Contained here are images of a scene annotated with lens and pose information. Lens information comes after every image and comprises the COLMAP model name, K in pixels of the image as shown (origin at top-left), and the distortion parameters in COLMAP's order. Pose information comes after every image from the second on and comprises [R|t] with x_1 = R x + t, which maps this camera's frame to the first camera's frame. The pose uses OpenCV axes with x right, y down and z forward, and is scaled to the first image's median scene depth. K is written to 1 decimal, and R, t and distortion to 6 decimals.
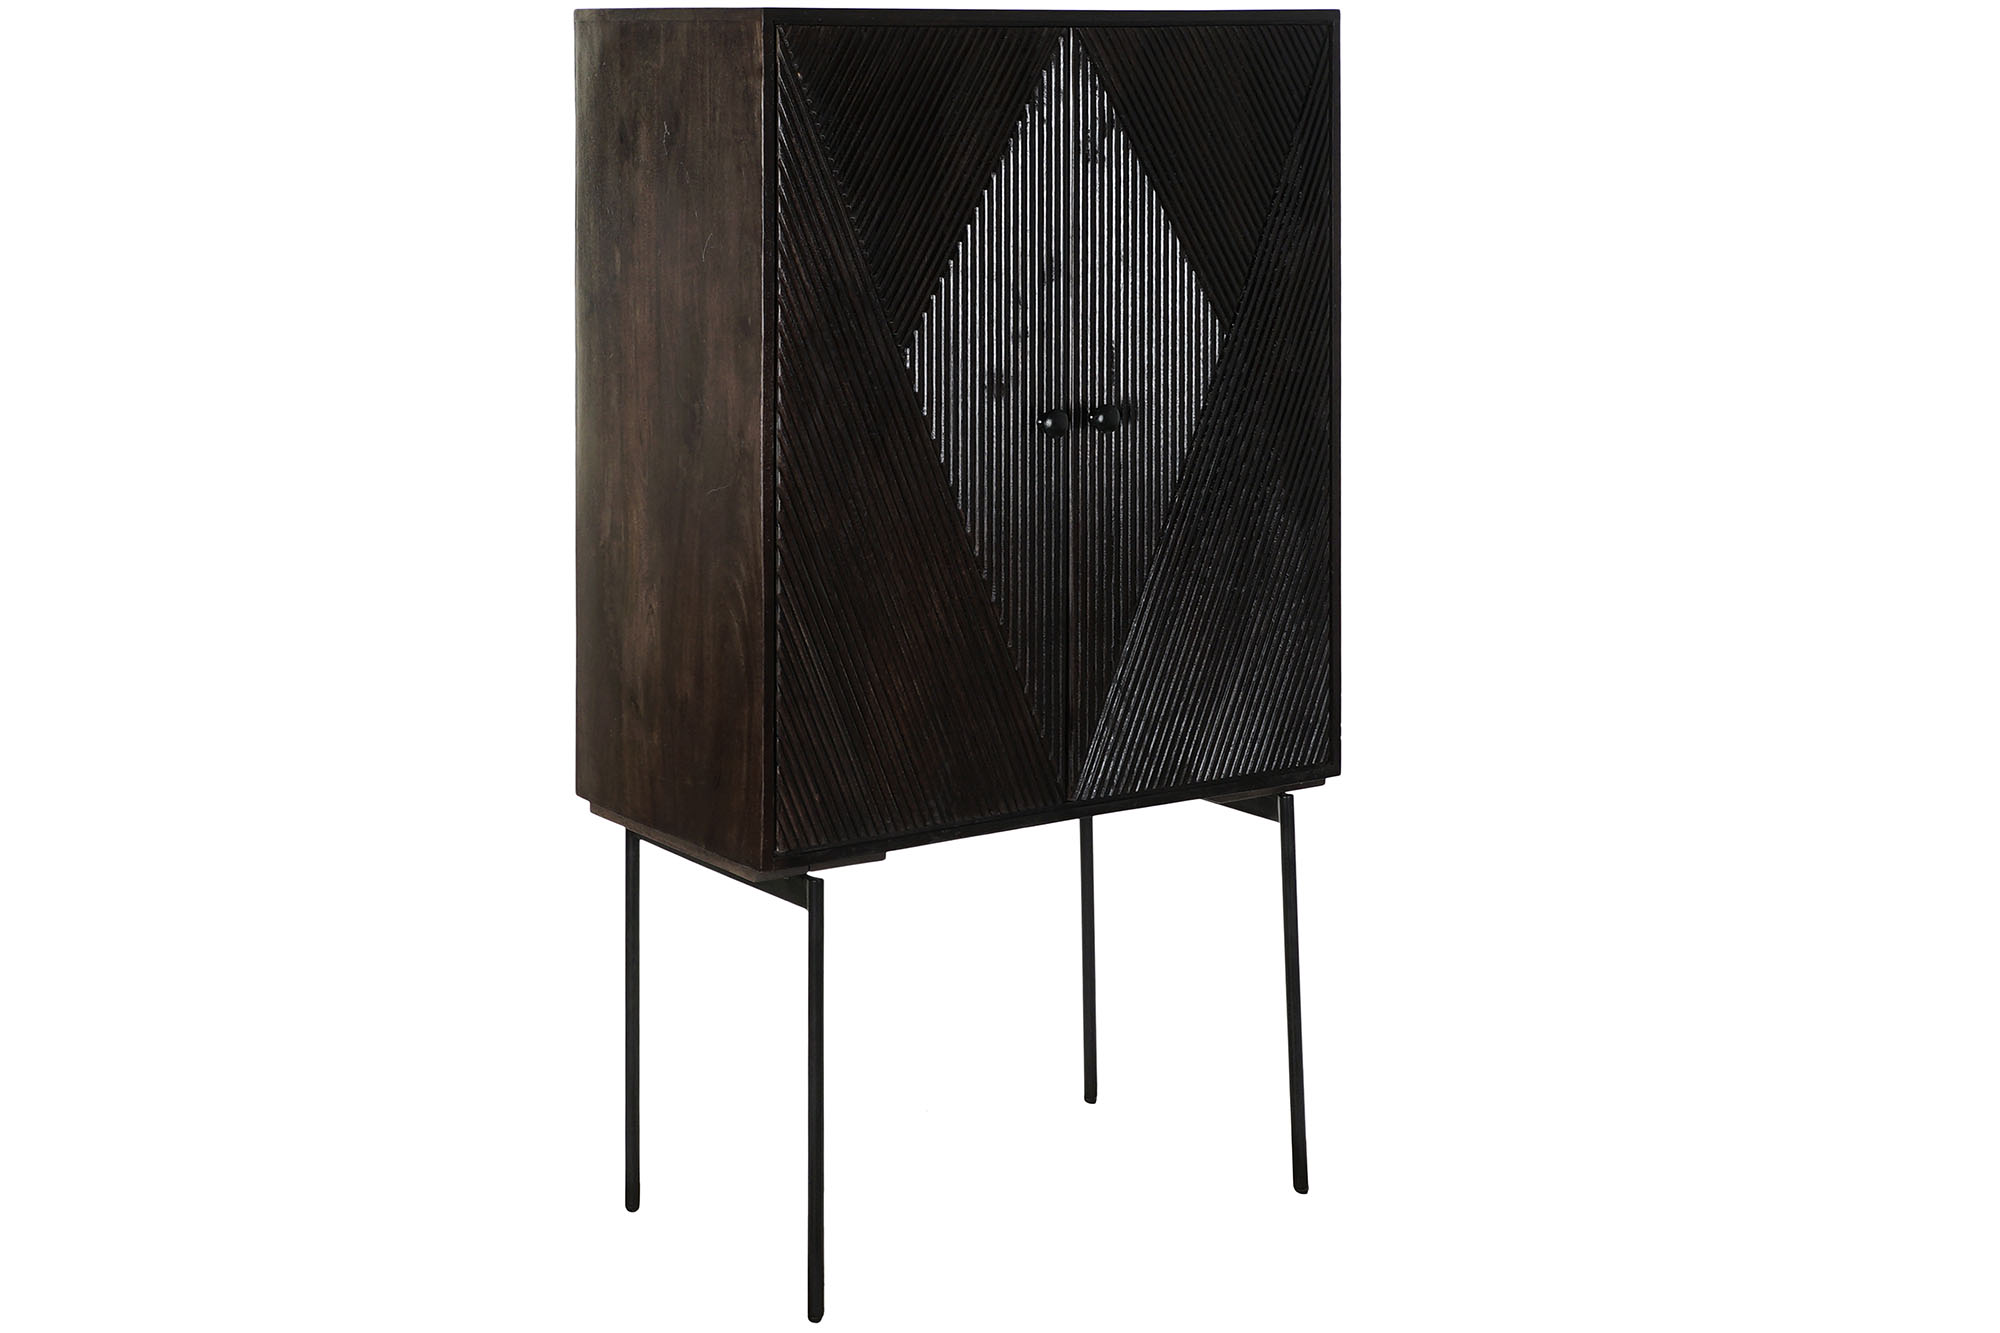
lens RADIAL K [[2976.5, 0, 999.2], [0, 2976.5, 664.6], [0, 0, 1]] dist [0.001140, 0.000000]
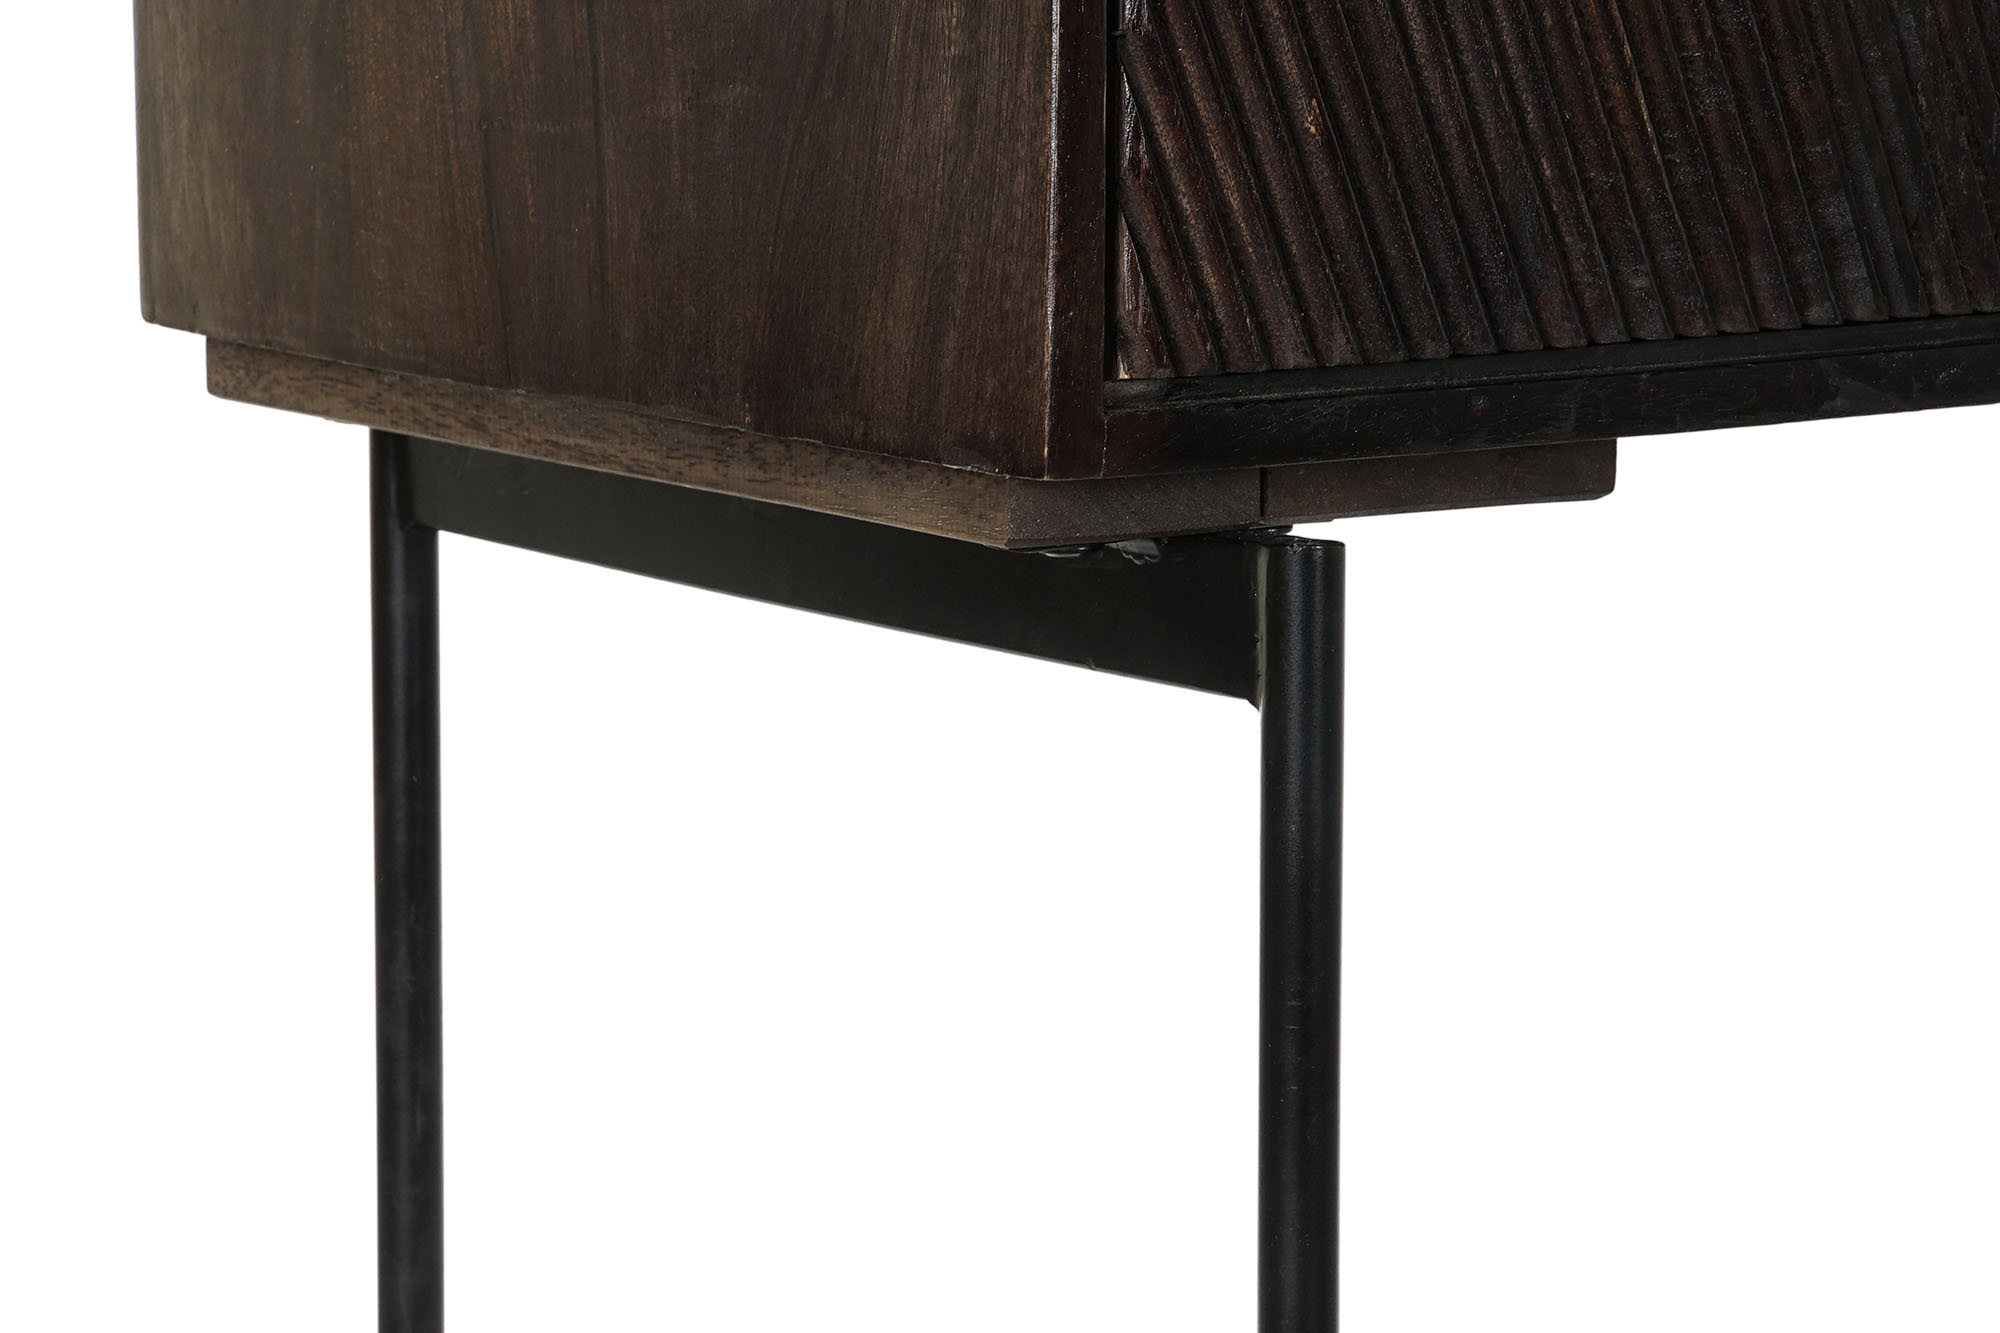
lens RADIAL K [[7055.8, 0, 1000.5], [0, 7055.8, 666.4], [0, 0, 1]] dist [-0.008744, 0.000000]
pose [[0.999167, -0.022441, -0.034095, -0.064293], [0.019940, 0.997206, -0.071986, 0.111782], [0.035615, 0.071246, 0.996823, 0.504753]]
